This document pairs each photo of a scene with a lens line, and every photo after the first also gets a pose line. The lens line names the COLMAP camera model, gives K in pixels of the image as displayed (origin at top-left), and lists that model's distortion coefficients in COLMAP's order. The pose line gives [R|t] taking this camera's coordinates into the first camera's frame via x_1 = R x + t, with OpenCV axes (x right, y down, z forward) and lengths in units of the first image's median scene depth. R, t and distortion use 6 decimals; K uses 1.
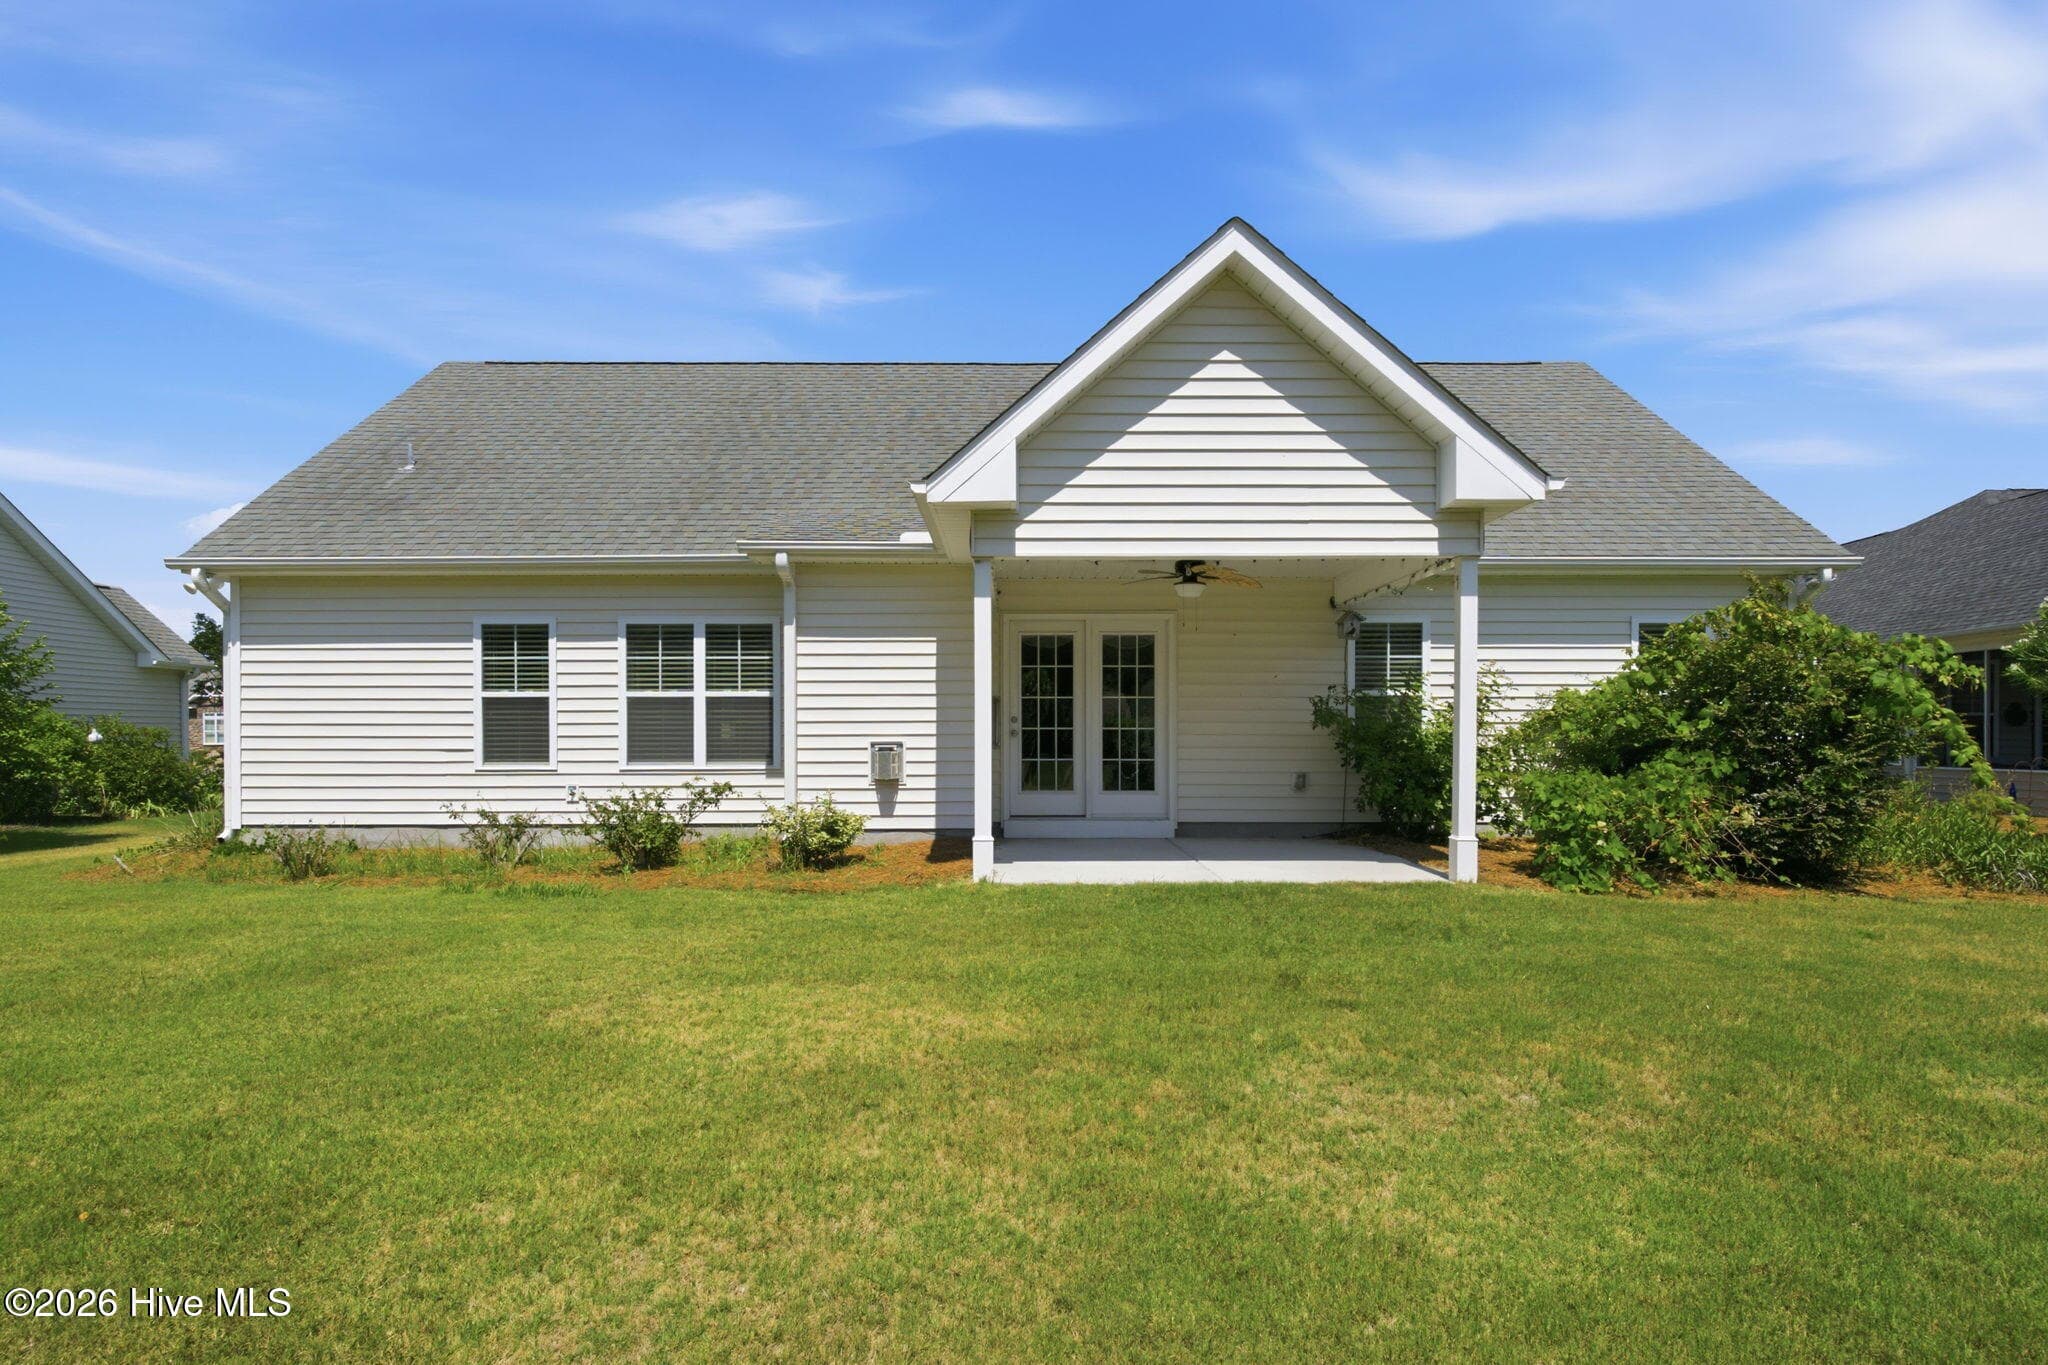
lens RADIAL K [[1027.1, 0, 1011.5], [0, 1027.1, 740.5], [0, 0, 1]] dist [-0.008528, -0.000205]
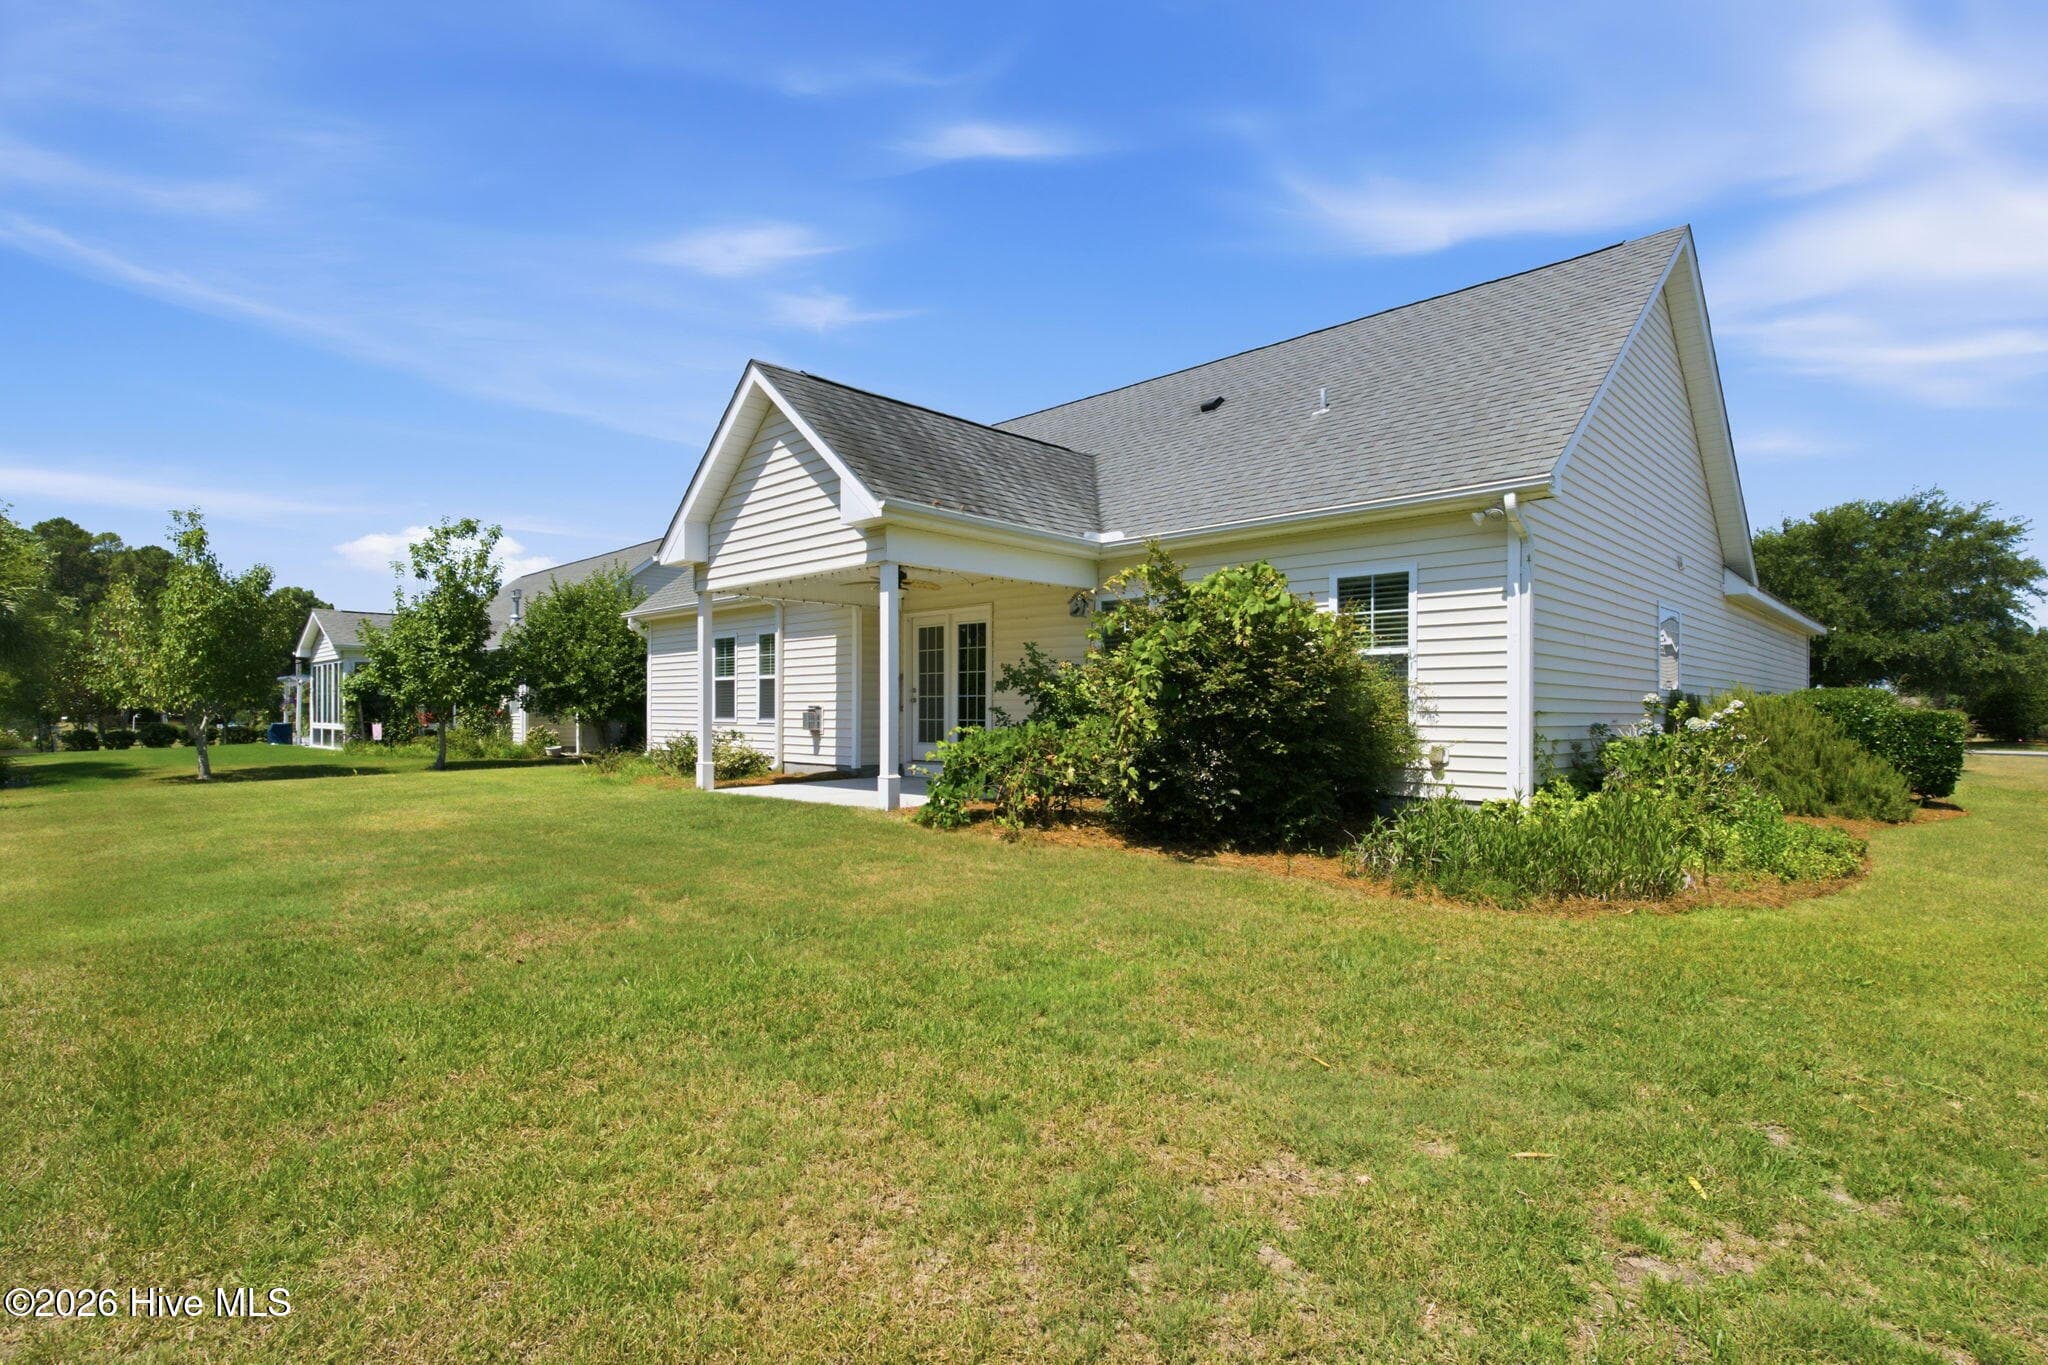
lens RADIAL K [[995.4, 0, 1013.4], [0, 995.4, 708.0], [0, 0, 1]] dist [-0.000905, 0.000011]
pose [[0.708729, 0.001874, -0.705479, 1.046043], [-0.008385, 0.999948, -0.005767, 0.010079], [0.705431, 0.010003, 0.708708, 0.154799]]
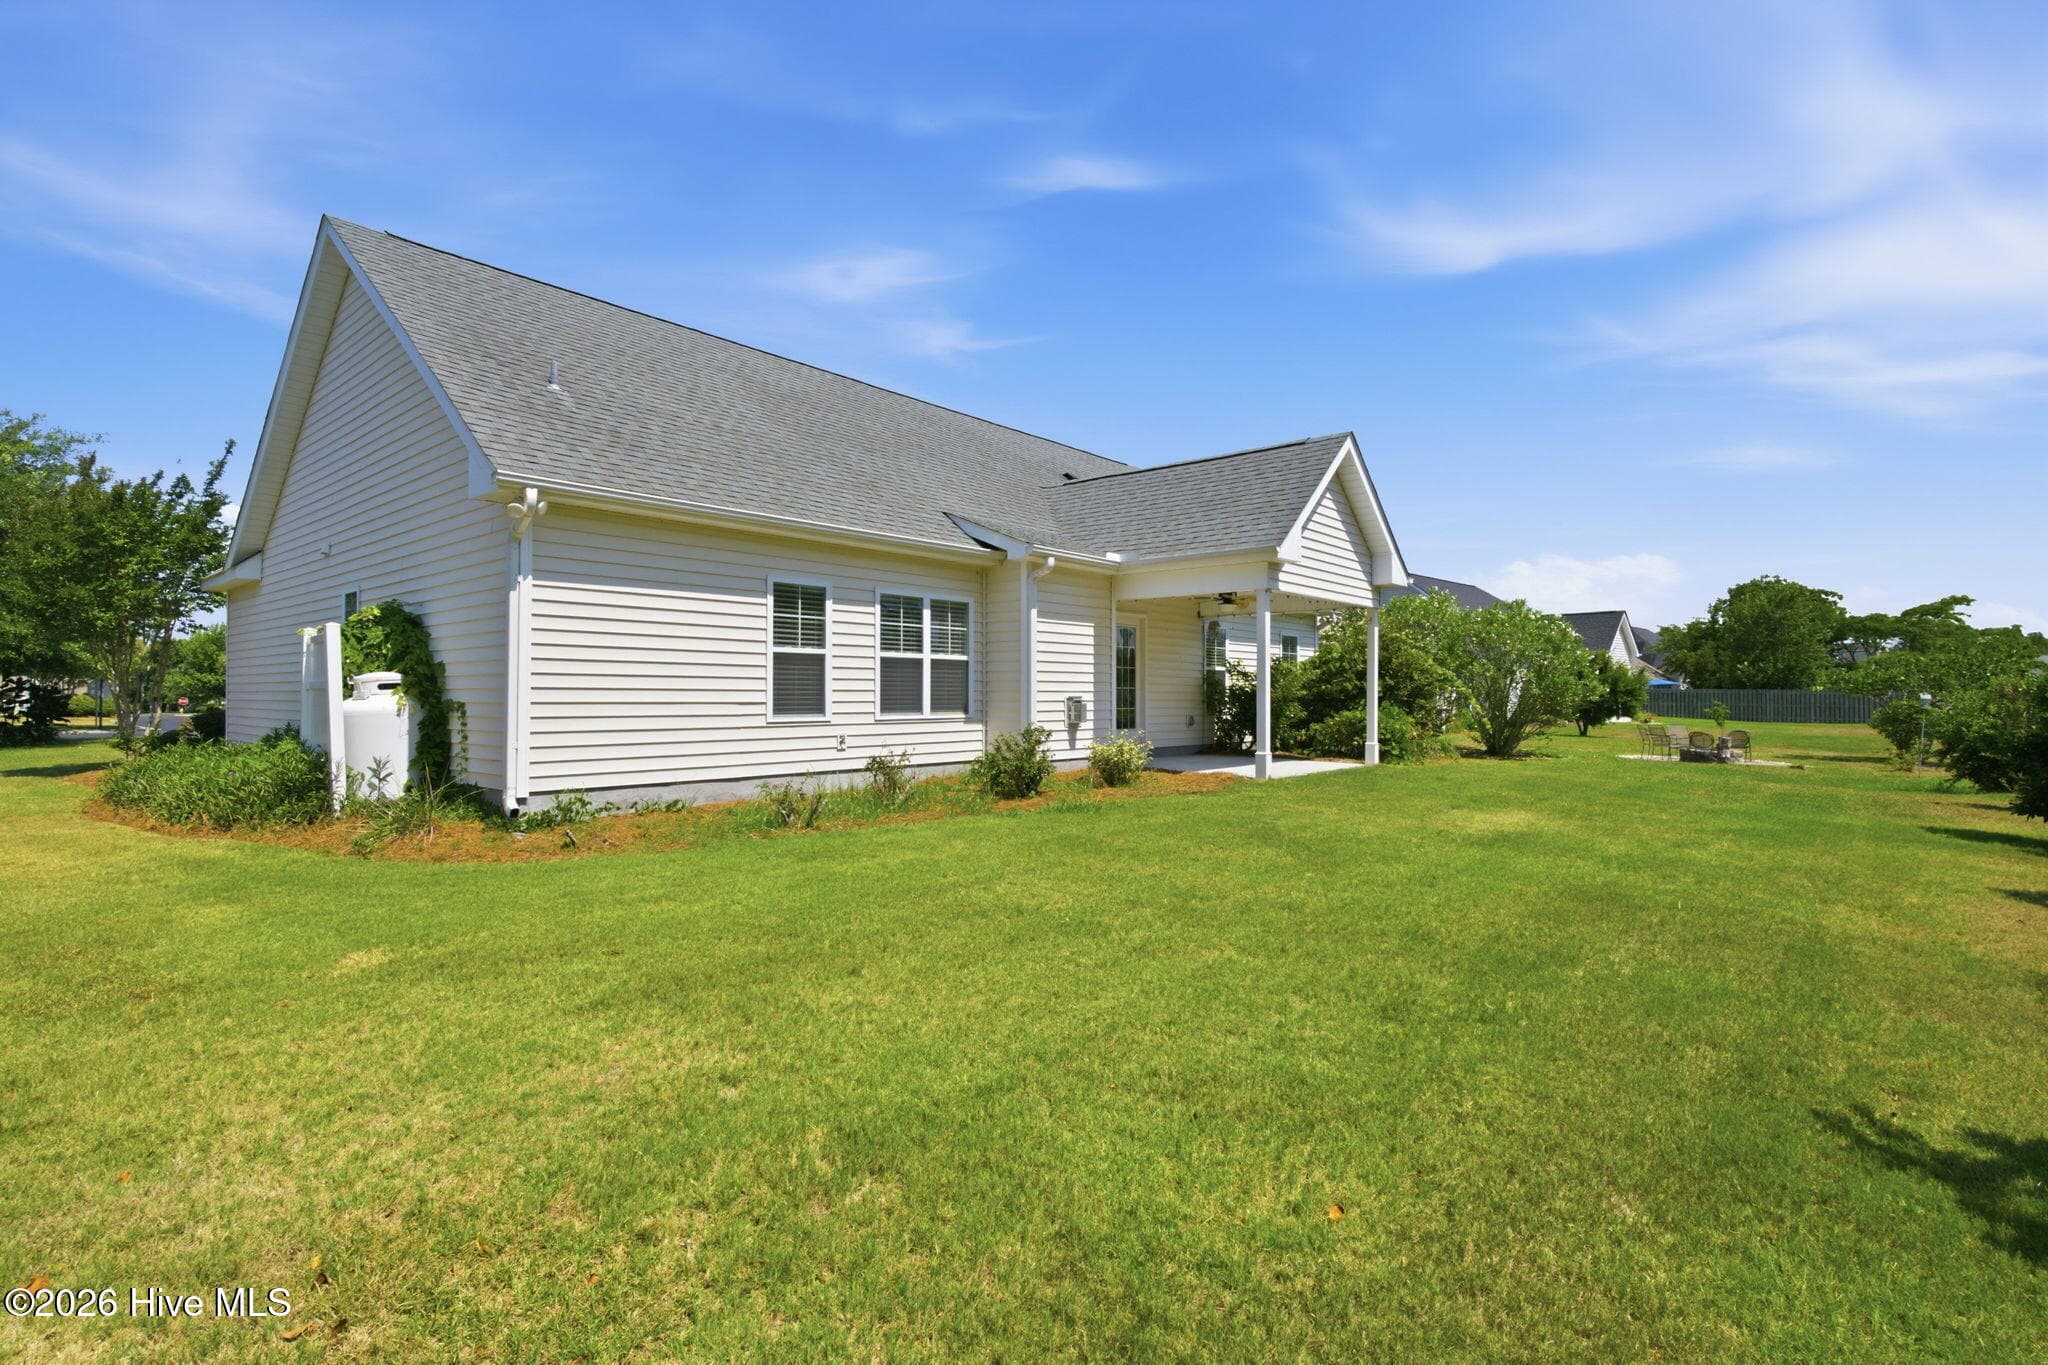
lens RADIAL K [[990.0, 0, 1017.1], [0, 990.0, 682.0], [0, 0, 1]] dist [-0.011323, -0.000654]
pose [[0.659956, 0.014778, 0.751159, -1.106881], [-0.000200, 0.999810, -0.019494, 0.007478], [-0.751304, 0.012714, 0.659834, 0.154357]]
